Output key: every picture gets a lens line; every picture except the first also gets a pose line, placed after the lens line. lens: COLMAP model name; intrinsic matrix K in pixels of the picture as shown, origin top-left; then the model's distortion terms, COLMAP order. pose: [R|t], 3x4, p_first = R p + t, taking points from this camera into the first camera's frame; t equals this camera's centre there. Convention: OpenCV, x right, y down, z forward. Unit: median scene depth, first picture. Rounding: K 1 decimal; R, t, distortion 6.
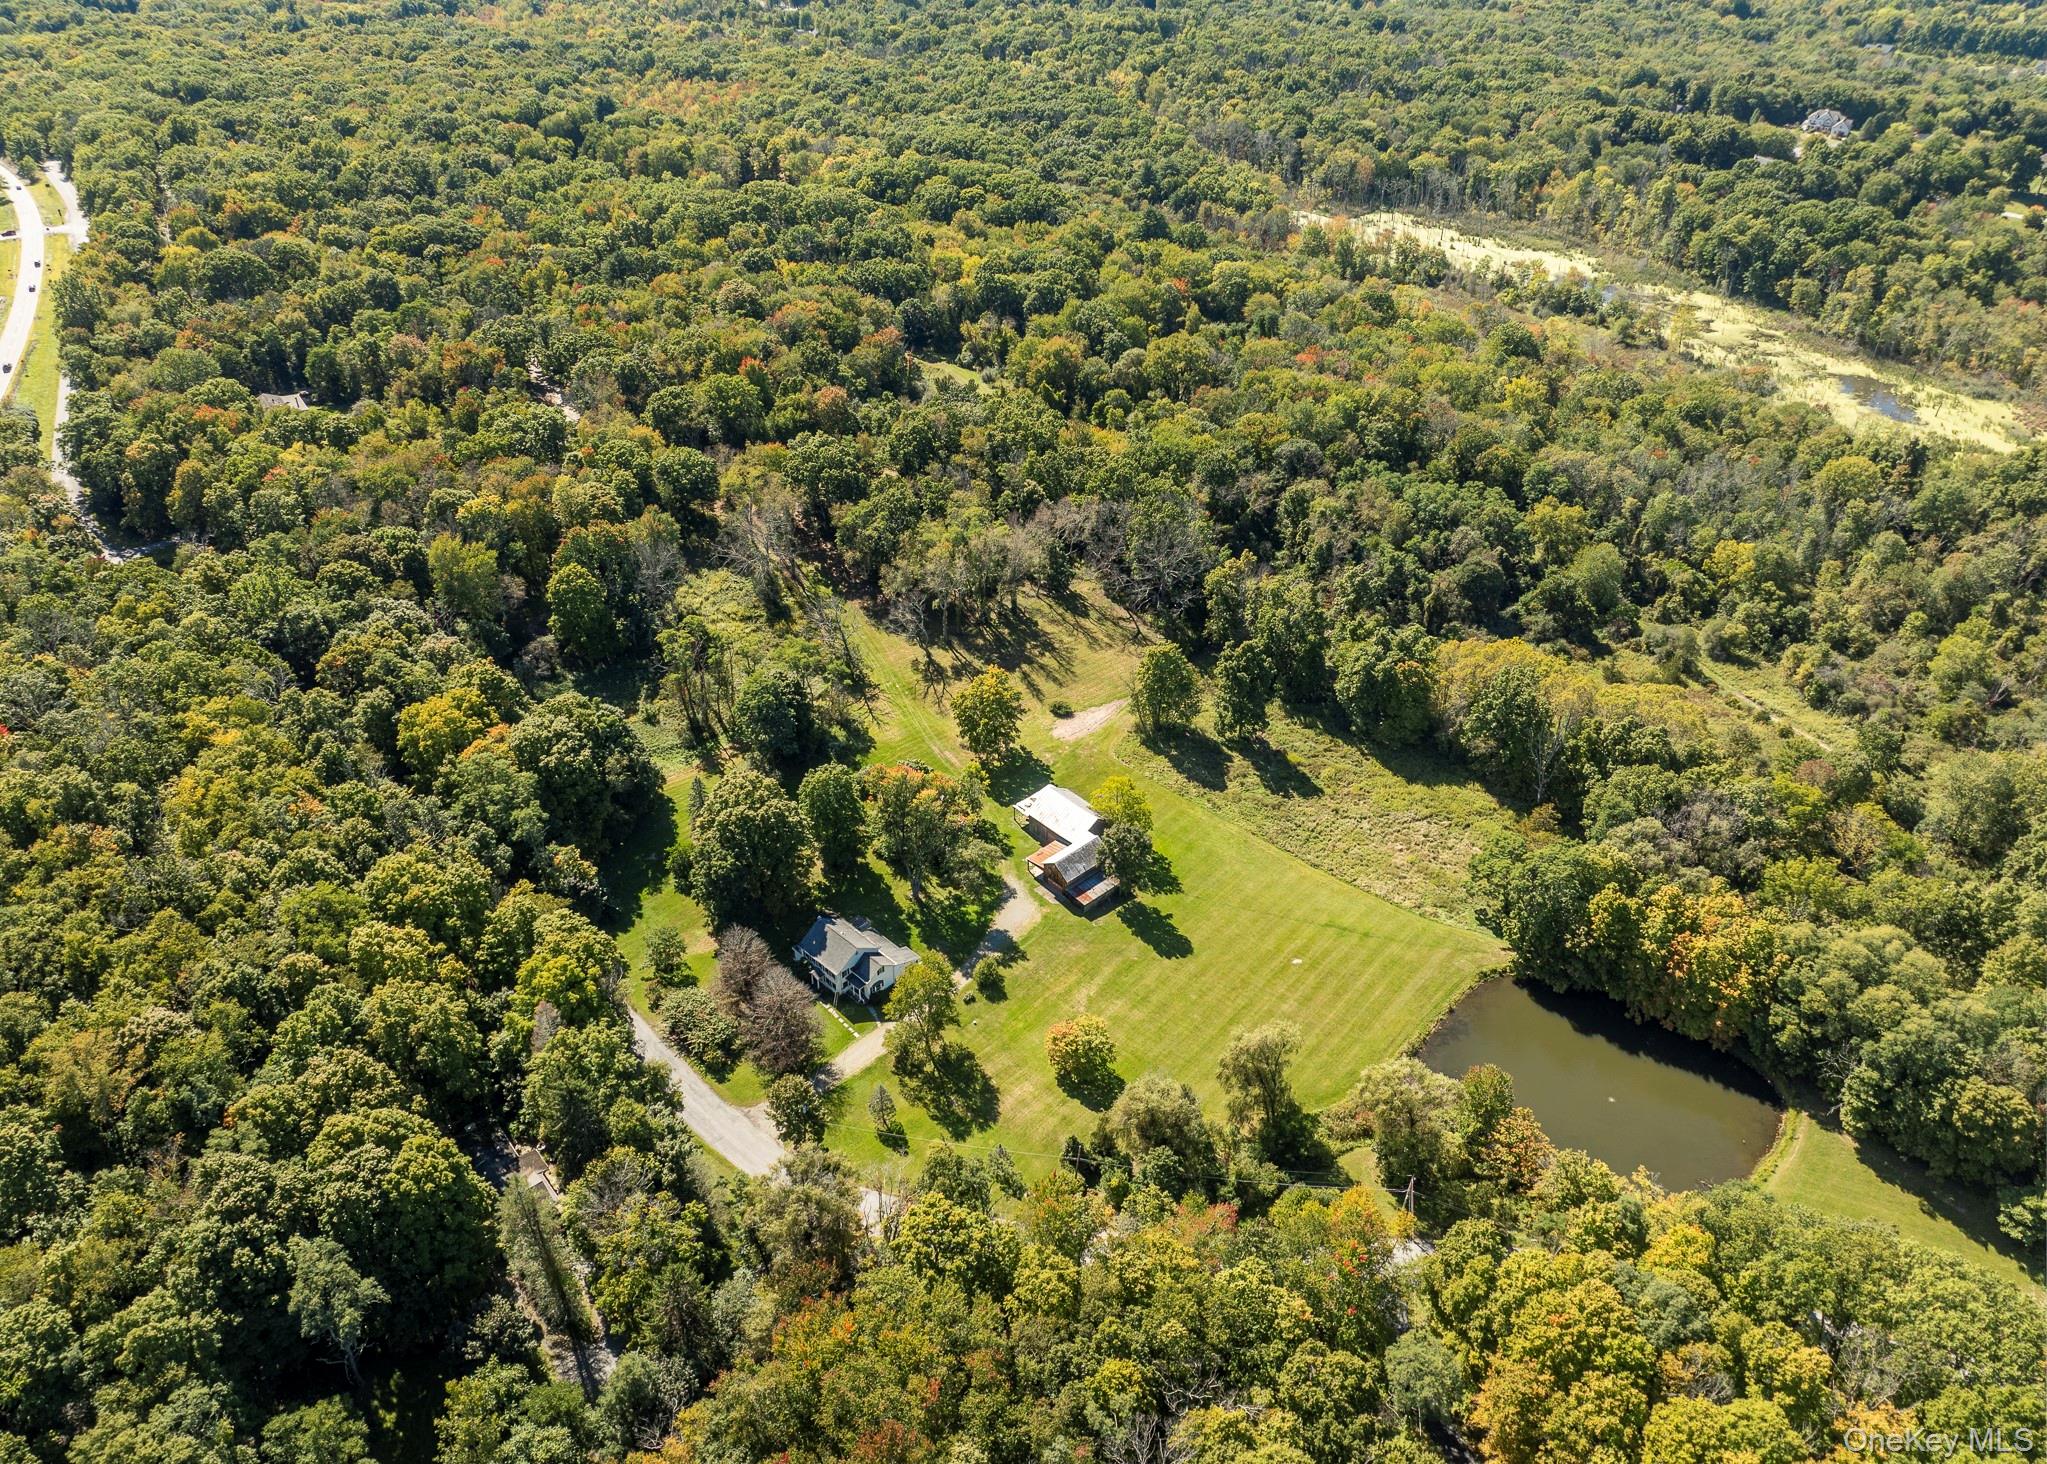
lens RADIAL K [[1396.8, 0, 1031.1], [0, 1396.8, 764.4], [0, 0, 1]] dist [-0.053399, 0.030603]
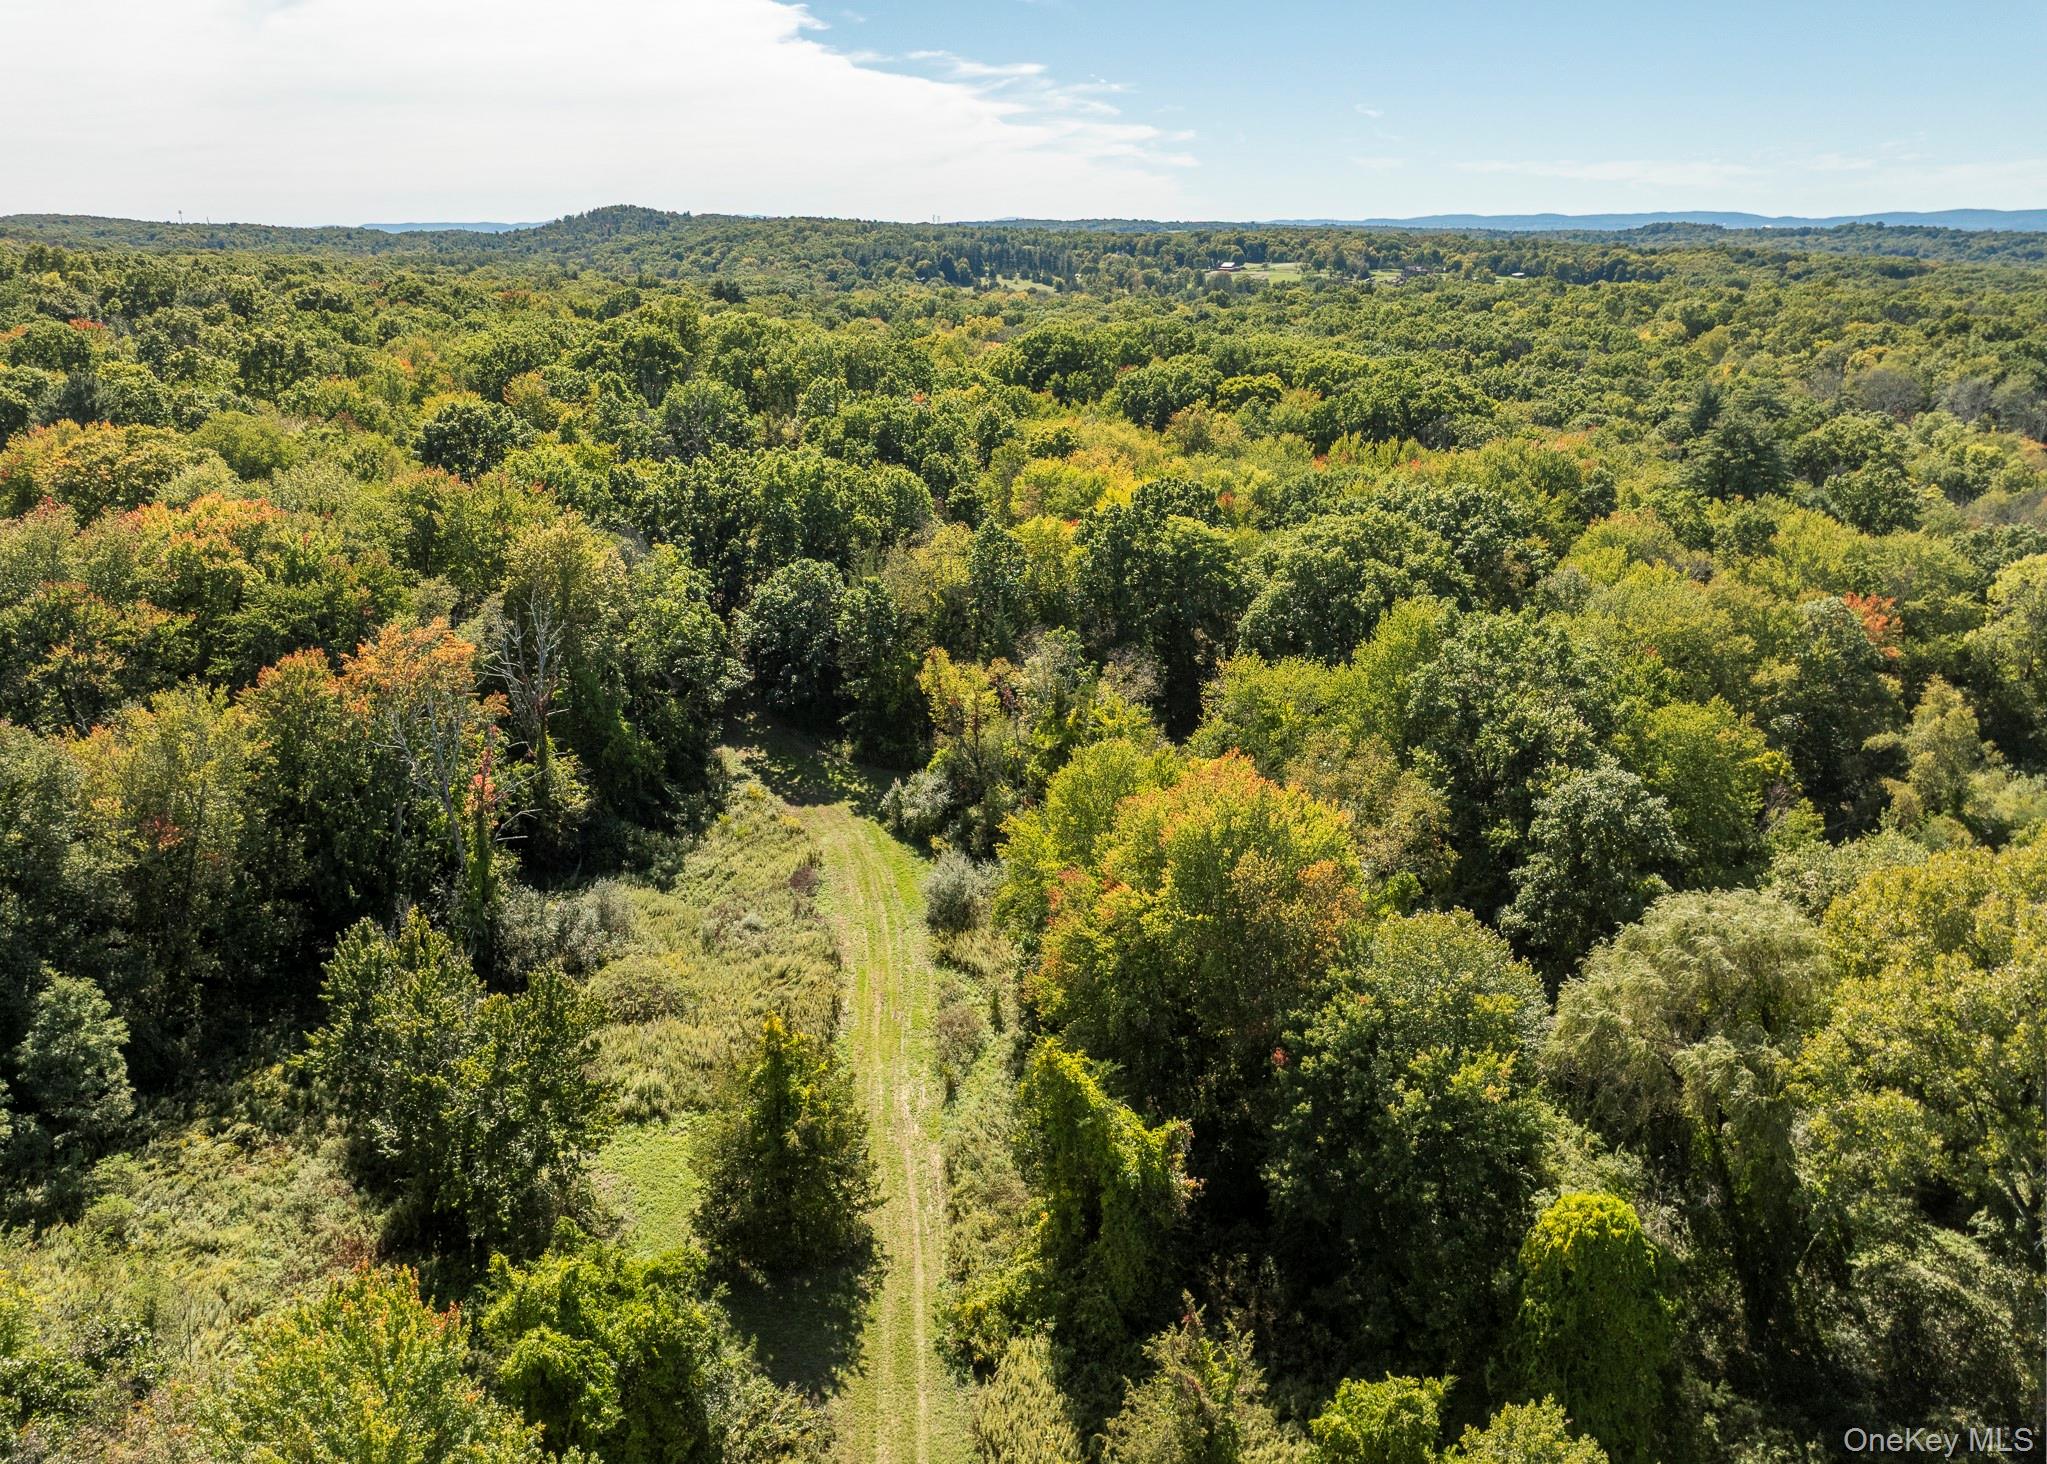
lens RADIAL K [[1396.8, 0, 1031.1], [0, 1396.8, 764.4], [0, 0, 1]] dist [-0.053399, 0.030603]
pose [[0.943366, 0.112812, -0.311983, 0.044575], [-0.188441, 0.956186, -0.224049, -0.246323], [0.273038, 0.270151, 0.923292, 0.777088]]
